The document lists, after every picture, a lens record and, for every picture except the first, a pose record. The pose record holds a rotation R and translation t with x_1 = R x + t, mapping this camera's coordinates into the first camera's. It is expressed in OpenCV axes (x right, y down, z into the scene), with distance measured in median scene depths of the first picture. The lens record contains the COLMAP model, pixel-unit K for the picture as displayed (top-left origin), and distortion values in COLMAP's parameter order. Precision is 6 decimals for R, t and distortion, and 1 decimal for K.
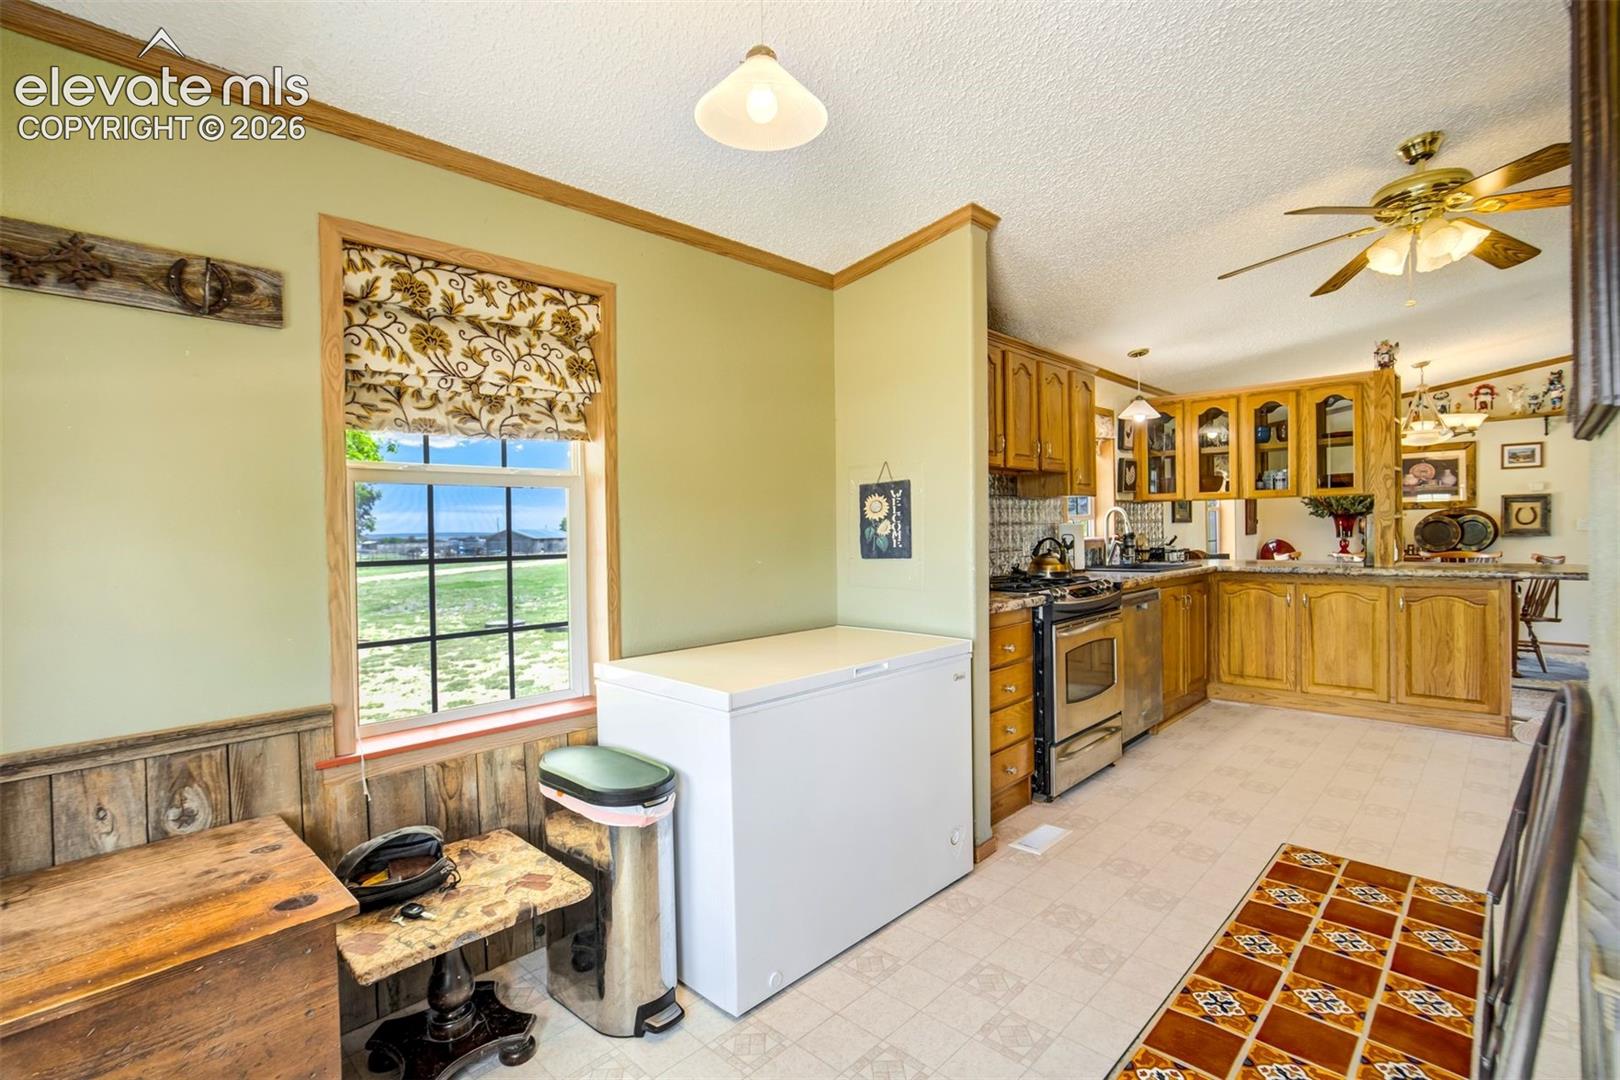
lens RADIAL K [[754.8, 0, 805.9], [0, 754.8, 539.1], [0, 0, 1]] dist [-0.041359, 0.025938]
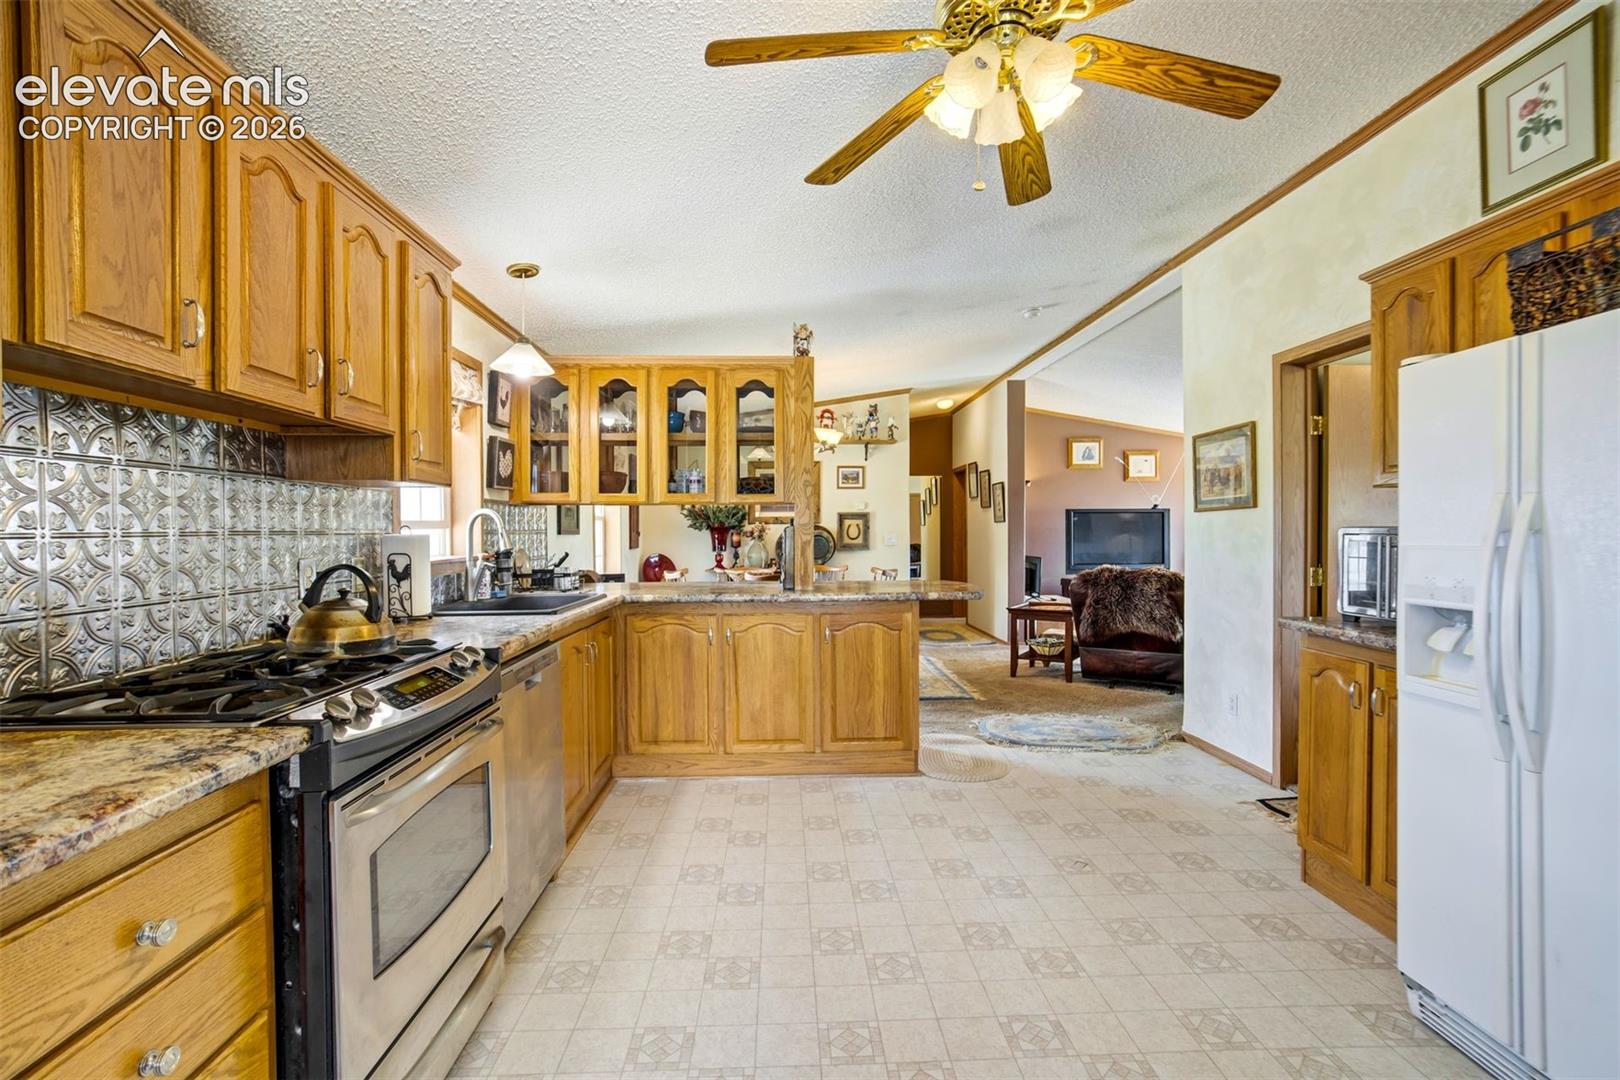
lens RADIAL K [[754.8, 0, 805.9], [0, 754.8, 539.1], [0, 0, 1]] dist [-0.041359, 0.025938]
pose [[0.692558, 0.007224, 0.721326, 0.147932], [0.003199, 0.999909, -0.013086, -0.008166], [-0.721355, 0.011370, 0.692472, 0.374365]]
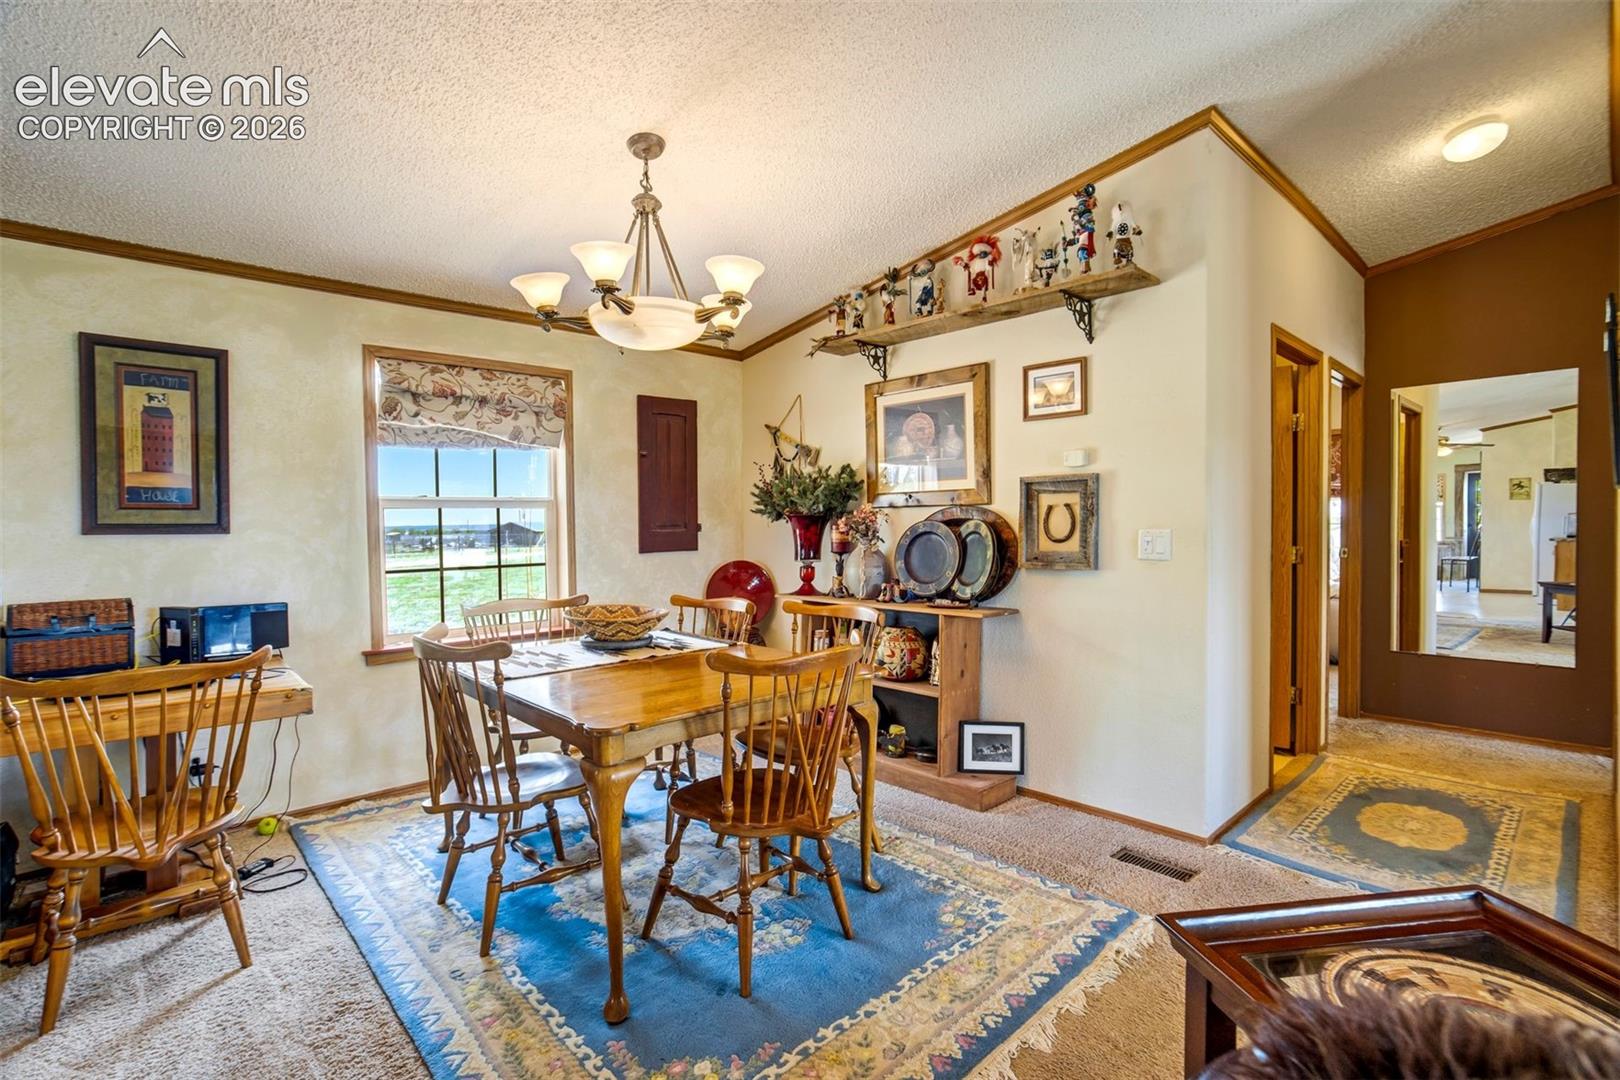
lens RADIAL K [[754.8, 0, 805.9], [0, 754.8, 539.1], [0, 0, 1]] dist [-0.041359, 0.025938]
pose [[0.998854, 0.012451, -0.046206, 1.159199], [-0.012162, 0.999905, 0.006546, -0.031547], [0.046283, -0.005977, 0.998910, 0.745597]]
